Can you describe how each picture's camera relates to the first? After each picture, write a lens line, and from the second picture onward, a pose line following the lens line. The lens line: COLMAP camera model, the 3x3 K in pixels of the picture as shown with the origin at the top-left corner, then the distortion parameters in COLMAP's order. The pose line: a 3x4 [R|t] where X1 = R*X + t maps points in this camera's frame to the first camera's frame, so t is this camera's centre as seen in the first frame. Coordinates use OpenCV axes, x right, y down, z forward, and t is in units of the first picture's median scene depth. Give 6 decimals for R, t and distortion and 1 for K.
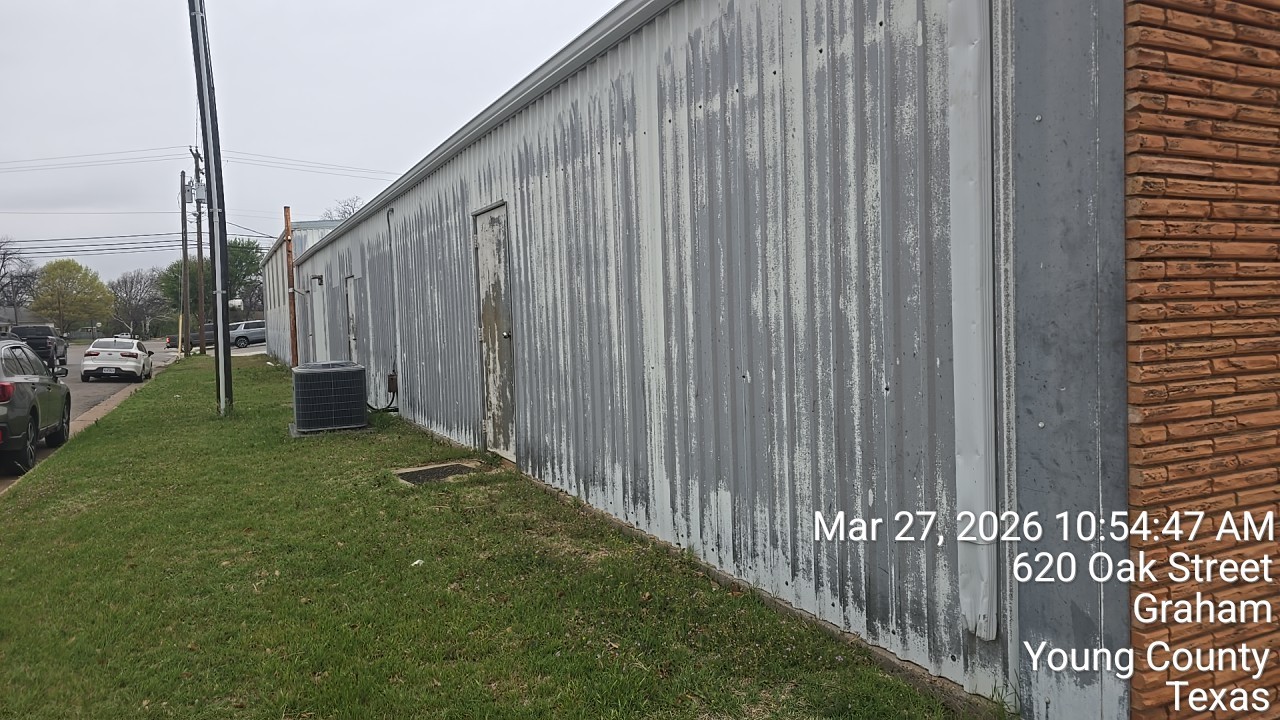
lens RADIAL K [[841.5, 0, 641.1], [0, 841.5, 358.5], [0, 0, 1]] dist [0.053959, -0.053355]
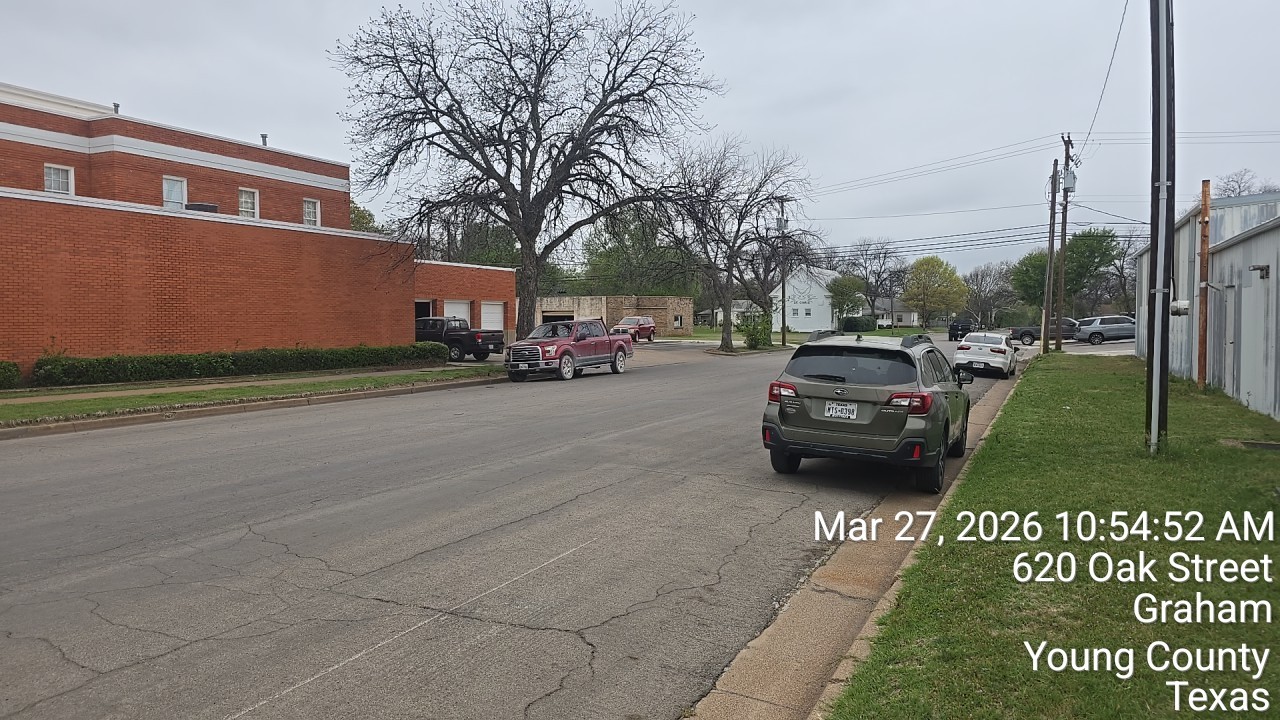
lens RADIAL K [[841.5, 0, 635.6], [0, 841.5, 358.2], [0, 0, 1]] dist [0.053959, -0.053355]
pose [[0.605100, 0.067561, -0.793278, -0.081339], [-0.060389, 0.997417, 0.038883, -0.008834], [0.793856, 0.024378, 0.607617, 0.077331]]
